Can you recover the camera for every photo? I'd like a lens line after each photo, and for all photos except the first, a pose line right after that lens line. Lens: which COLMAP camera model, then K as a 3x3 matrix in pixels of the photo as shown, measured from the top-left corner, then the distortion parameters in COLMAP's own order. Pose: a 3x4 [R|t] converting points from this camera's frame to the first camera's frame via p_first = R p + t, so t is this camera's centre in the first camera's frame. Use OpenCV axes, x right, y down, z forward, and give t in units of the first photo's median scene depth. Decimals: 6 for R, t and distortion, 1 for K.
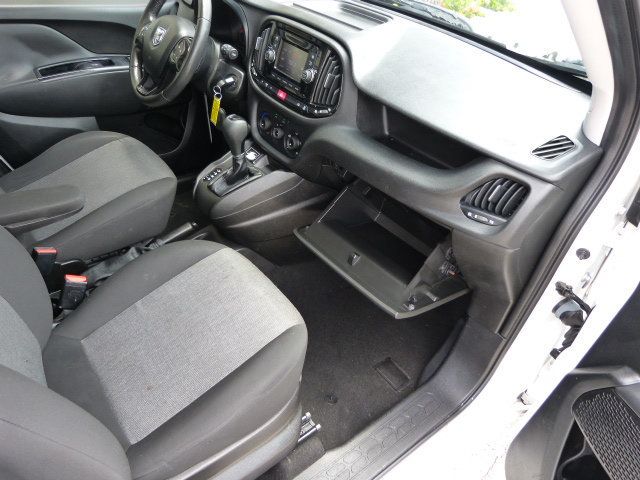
lens RADIAL K [[477.3, 0, 318.7], [0, 477.3, 241.5], [0, 0, 1]] dist [-0.029616, 0.020475]
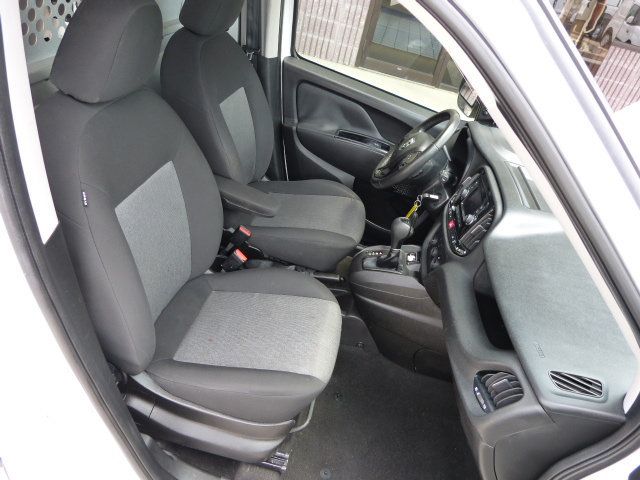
lens RADIAL K [[477.3, 0, 320.6], [0, 477.3, 240.7], [0, 0, 1]] dist [-0.029616, 0.020475]
pose [[0.669872, 0.495299, -0.553128, 0.343812], [-0.602837, 0.797708, -0.015765, -0.064886], [0.433426, 0.344007, 0.832947, -0.074206]]
